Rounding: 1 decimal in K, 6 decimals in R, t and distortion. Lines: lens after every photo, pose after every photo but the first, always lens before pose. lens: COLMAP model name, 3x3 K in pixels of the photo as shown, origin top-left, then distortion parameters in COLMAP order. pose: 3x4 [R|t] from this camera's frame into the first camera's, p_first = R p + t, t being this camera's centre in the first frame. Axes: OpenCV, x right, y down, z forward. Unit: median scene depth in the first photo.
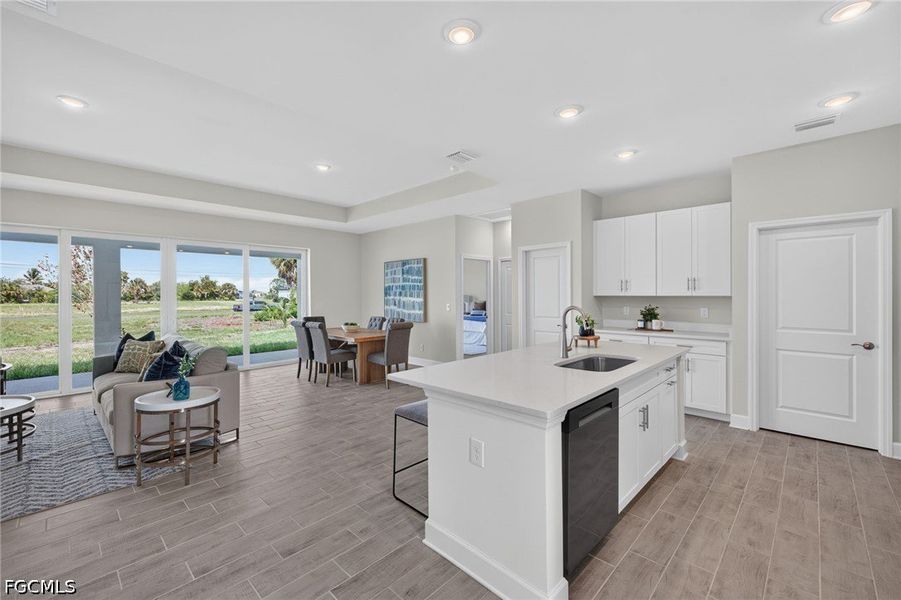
lens RADIAL K [[377.2, 0, 446.5], [0, 377.2, 294.8], [0, 0, 1]] dist [0.003286, -0.000120]
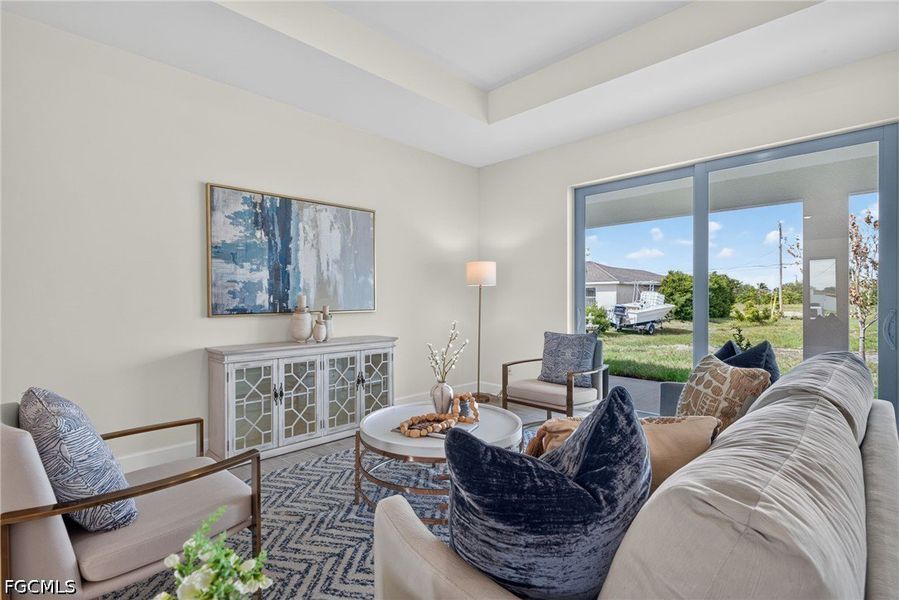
lens RADIAL K [[430.0, 0, 445.5], [0, 430.0, 300.8], [0, 0, 1]] dist [0.001868, 0.000147]
pose [[-0.013005, 0.009017, -0.999875, -0.217966], [-0.001173, 0.999959, 0.009033, 0.032965], [0.999915, 0.001290, -0.012994, 0.431089]]
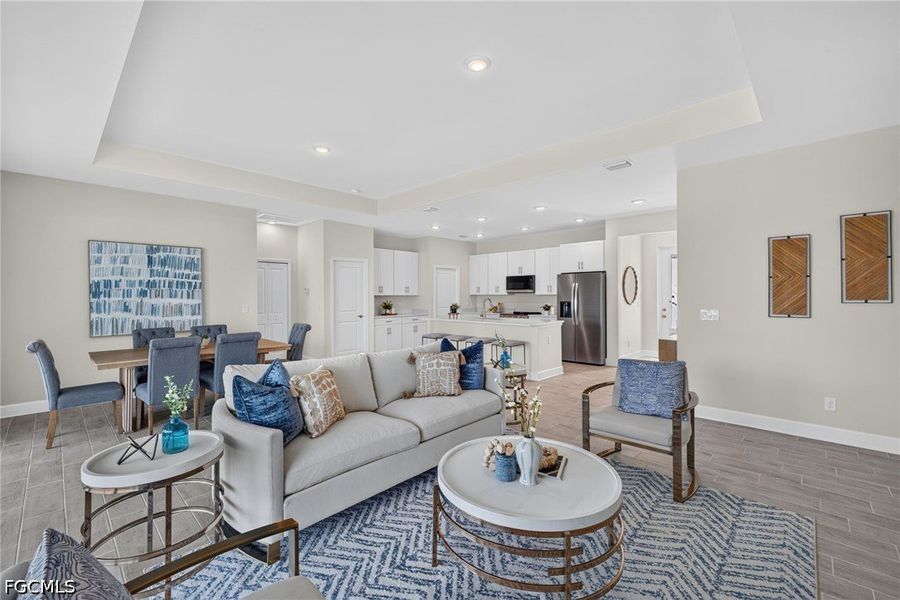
lens RADIAL K [[376.8, 0, 446.0], [0, 376.8, 294.9], [0, 0, 1]] dist [0.003286, -0.000120]
pose [[-0.003297, 0.005433, 0.999980, -0.813920], [0.007904, 0.999954, -0.005406, 0.007738], [-0.999963, 0.007886, -0.003339, 0.482308]]
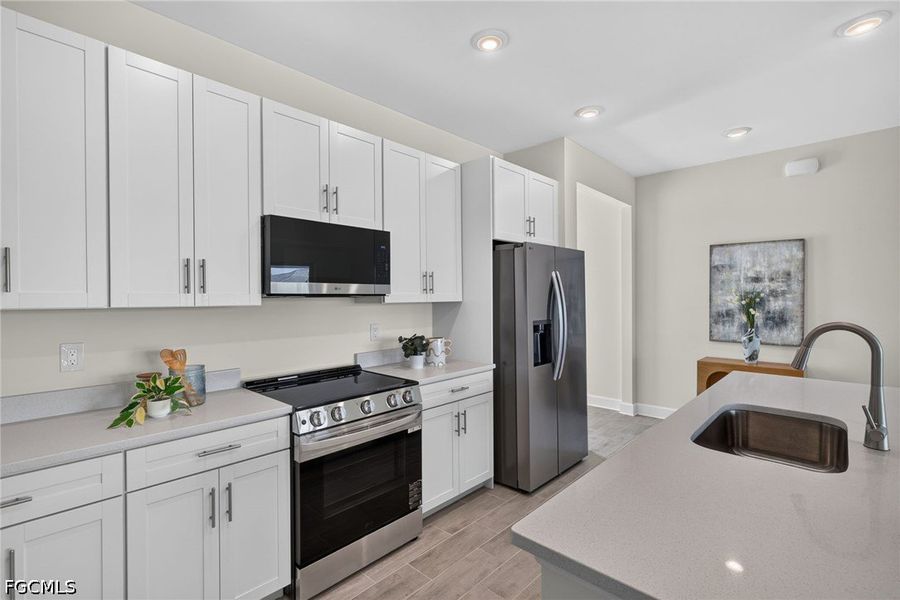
lens RADIAL K [[416.1, 0, 450.0], [0, 416.1, 300.0], [0, 0, 1]] dist [0.001313, 0.000311]
pose [[-0.999851, 0.012270, -0.012113, 0.300844], [0.012132, 0.999861, 0.011413, -0.002500], [0.012252, 0.011264, -0.999861, 0.557654]]
